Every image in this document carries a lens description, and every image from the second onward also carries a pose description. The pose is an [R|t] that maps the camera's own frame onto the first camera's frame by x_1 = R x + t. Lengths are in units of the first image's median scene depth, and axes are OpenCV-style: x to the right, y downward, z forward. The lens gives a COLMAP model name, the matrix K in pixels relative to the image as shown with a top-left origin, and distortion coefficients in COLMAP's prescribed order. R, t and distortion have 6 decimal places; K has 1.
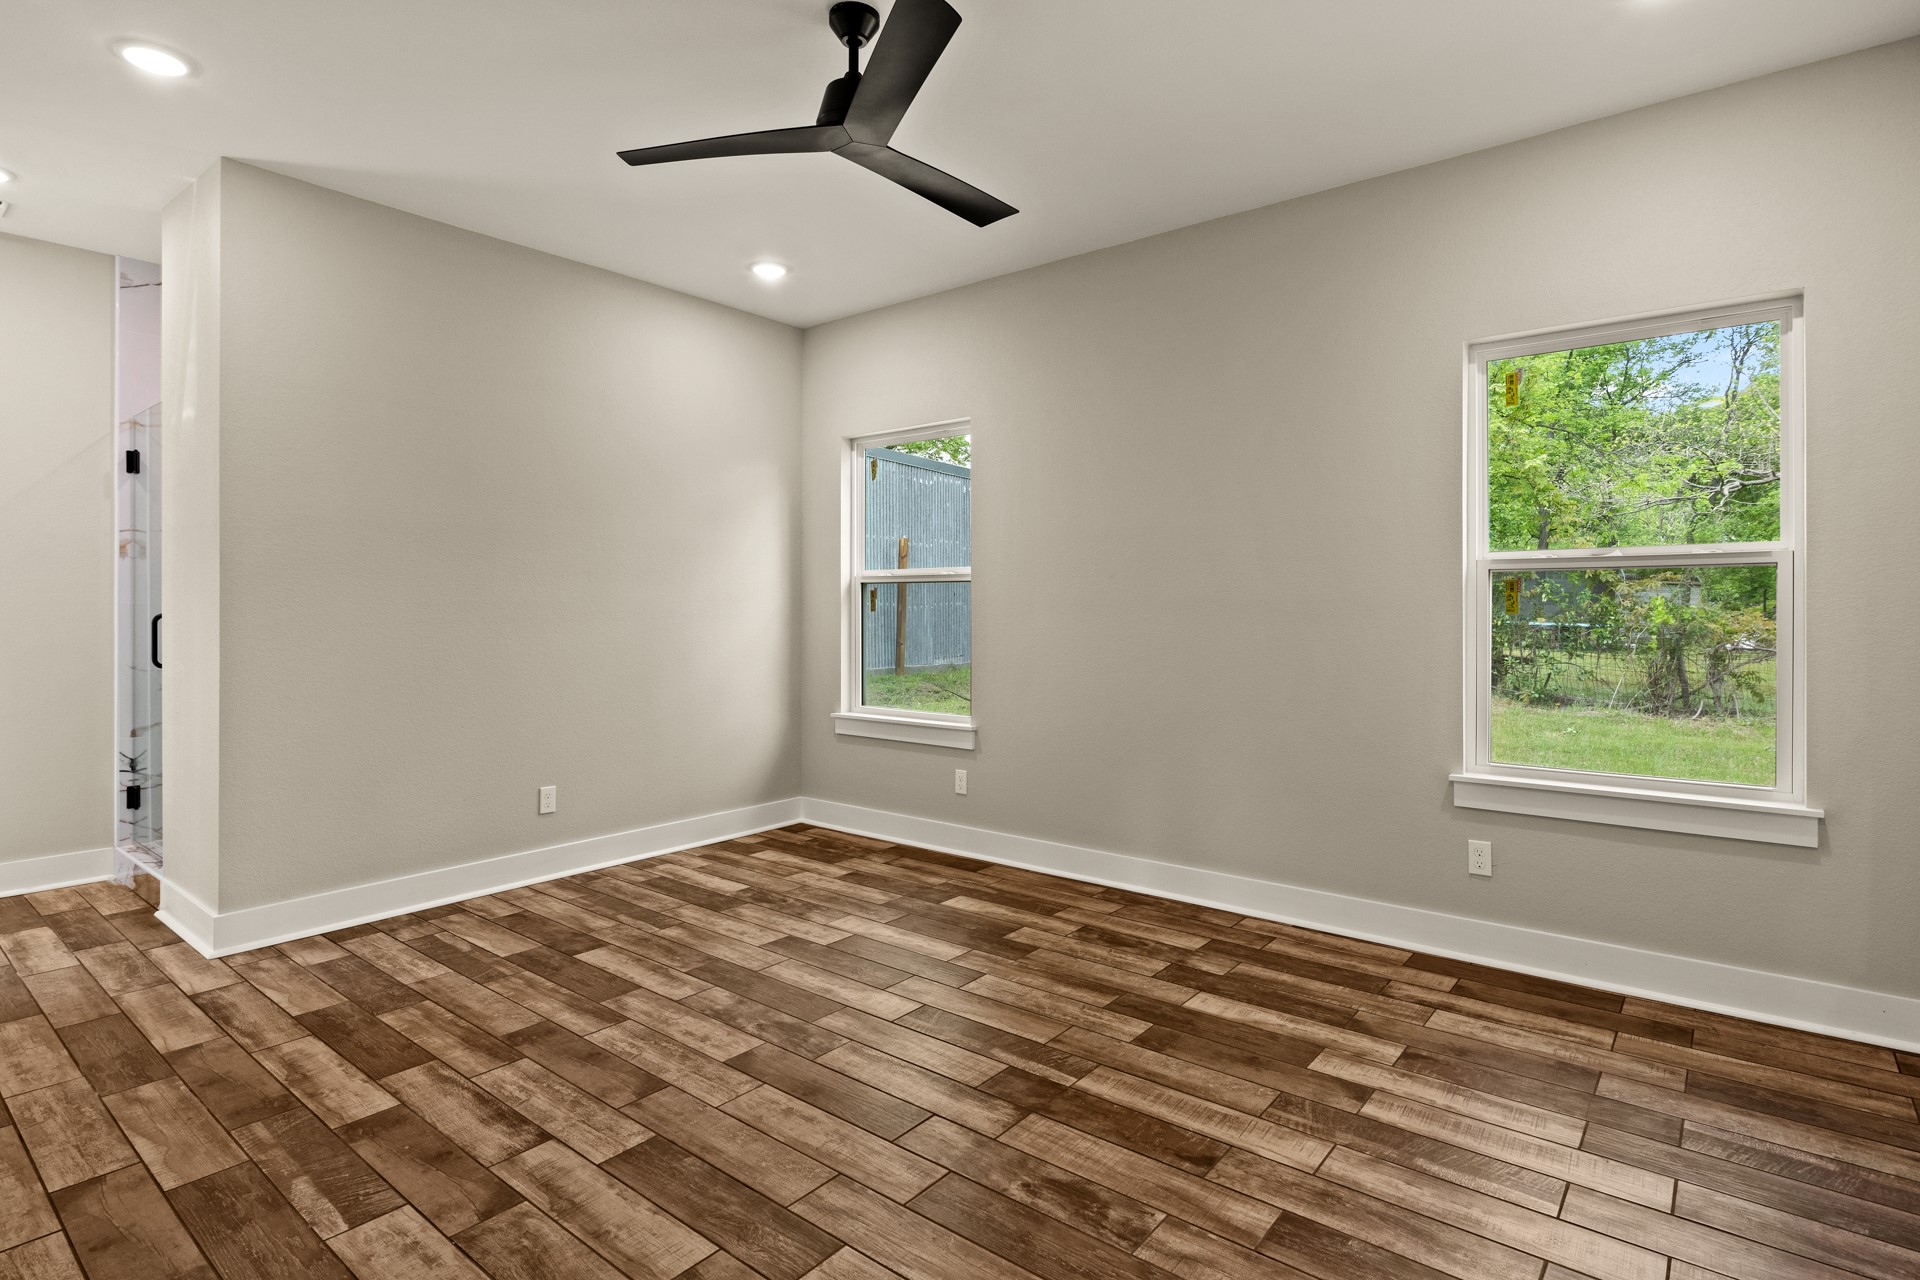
lens RADIAL K [[960.5, 0, 958.8], [0, 960.5, 610.6], [0, 0, 1]] dist [-0.008889, 0.000103]
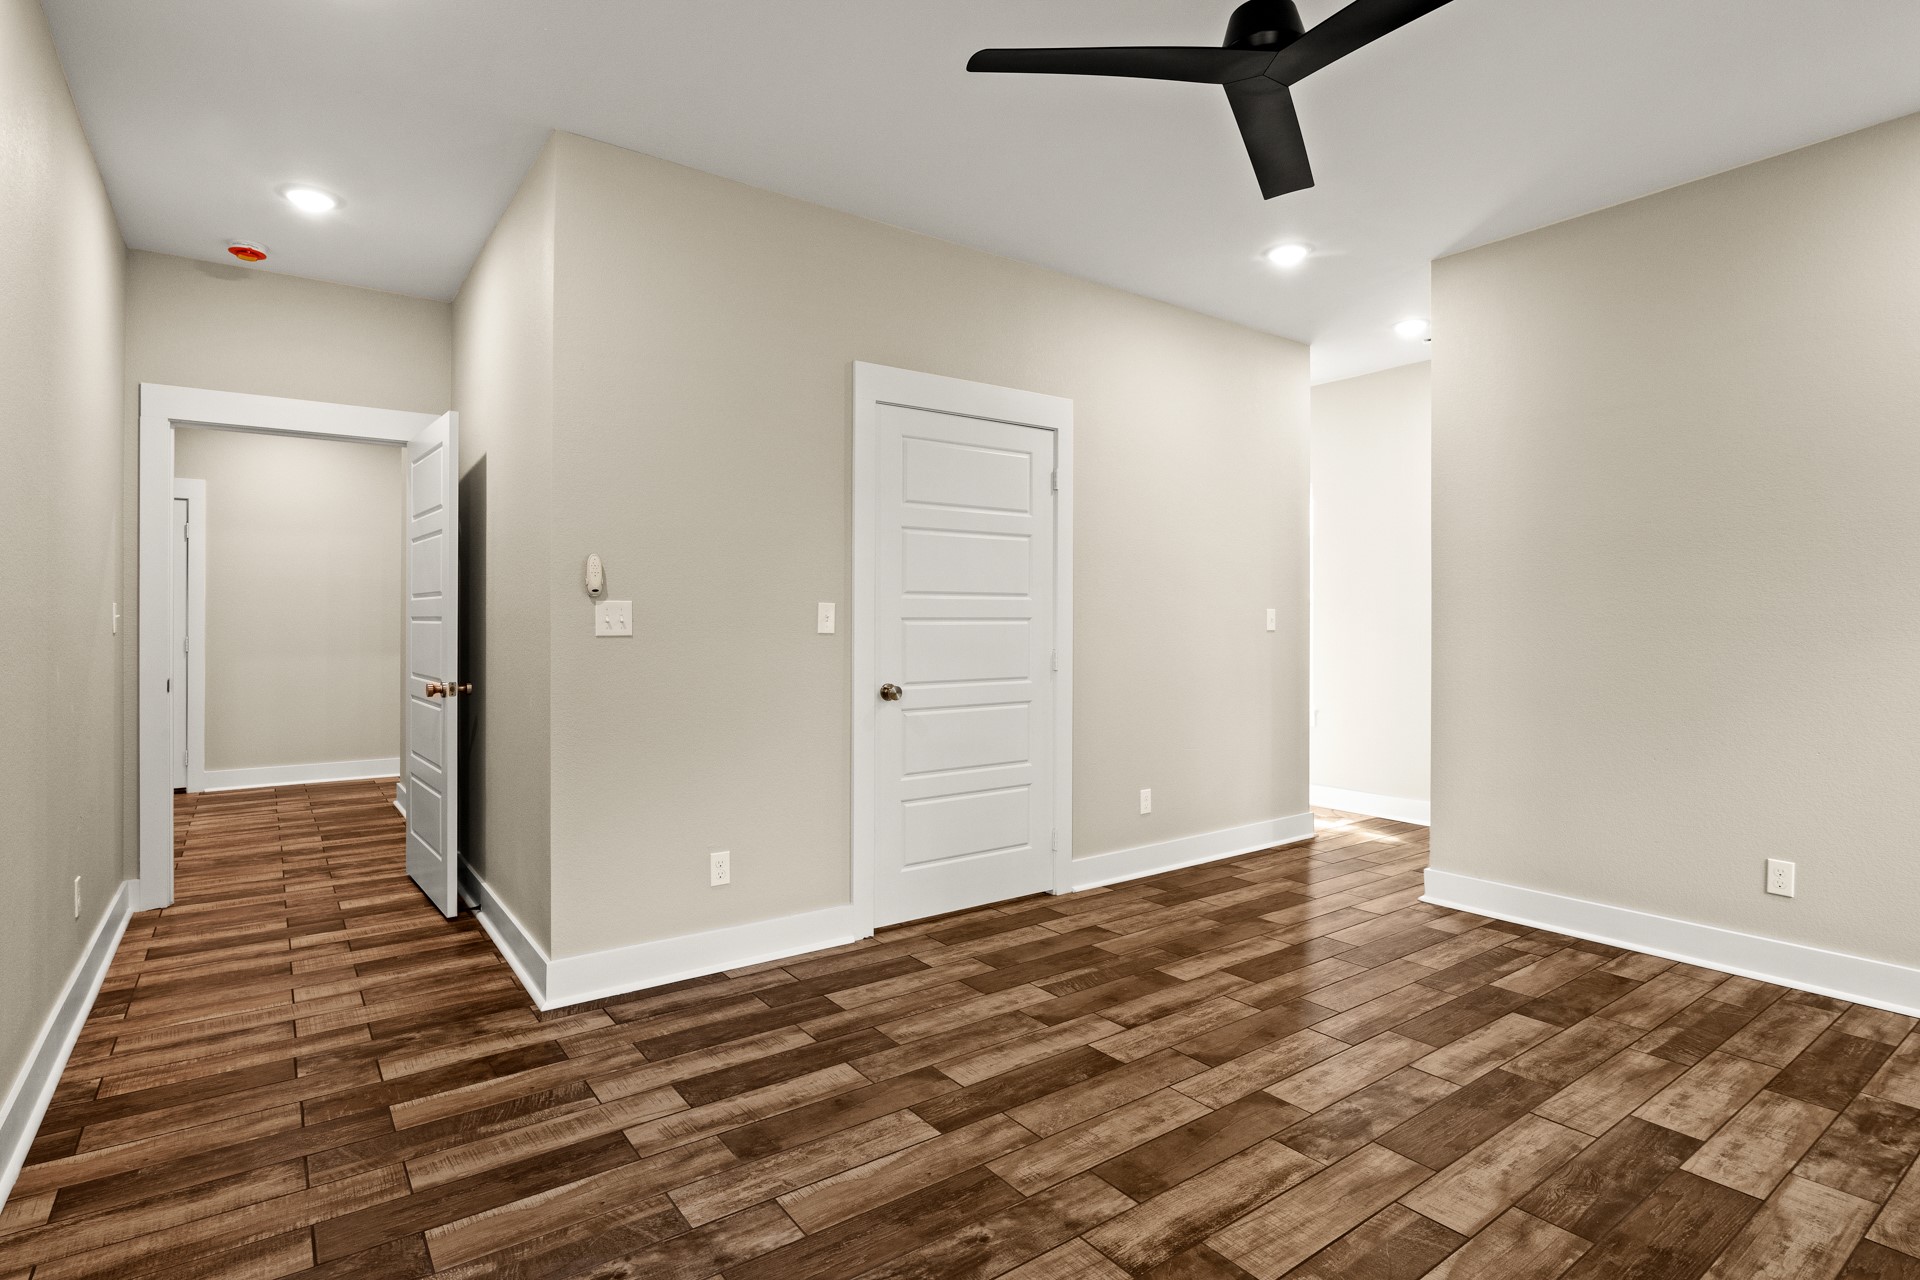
lens RADIAL K [[968.5, 0, 973.3], [0, 968.5, 613.9], [0, 0, 1]] dist [-0.013272, -0.000751]
pose [[-0.250320, -0.007923, -0.968131, 0.748731], [-0.005446, 0.999962, -0.006775, -0.002923], [0.968148, 0.003577, -0.250354, 0.926771]]
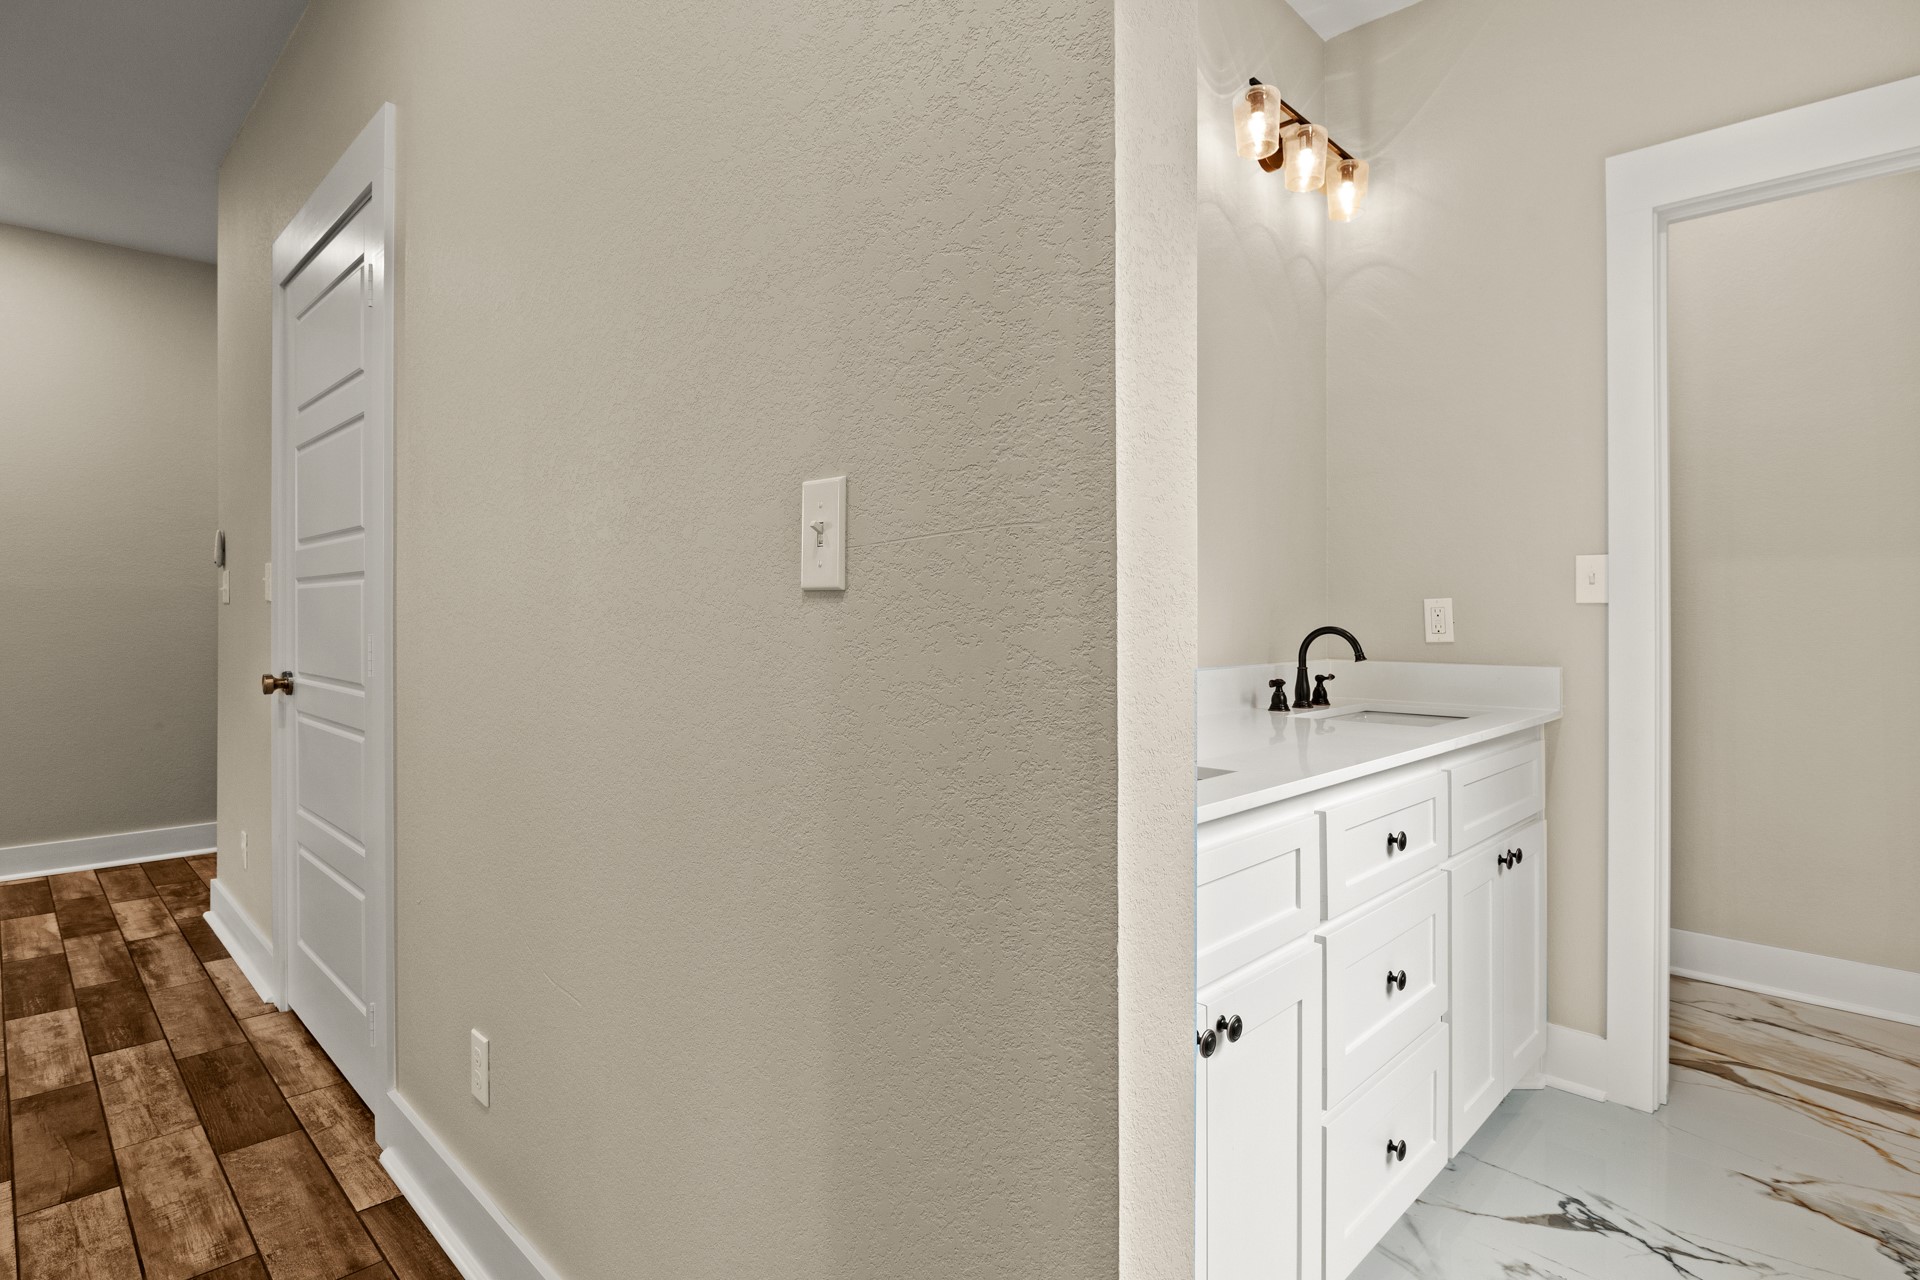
lens RADIAL K [[968.5, 0, 973.3], [0, 968.5, 613.9], [0, 0, 1]] dist [-0.013272, -0.000751]
pose [[-0.995586, -0.004308, 0.093751, -1.413403], [-0.003909, 0.999983, 0.004439, 0.021604], [-0.093768, 0.004053, -0.995586, 1.391662]]
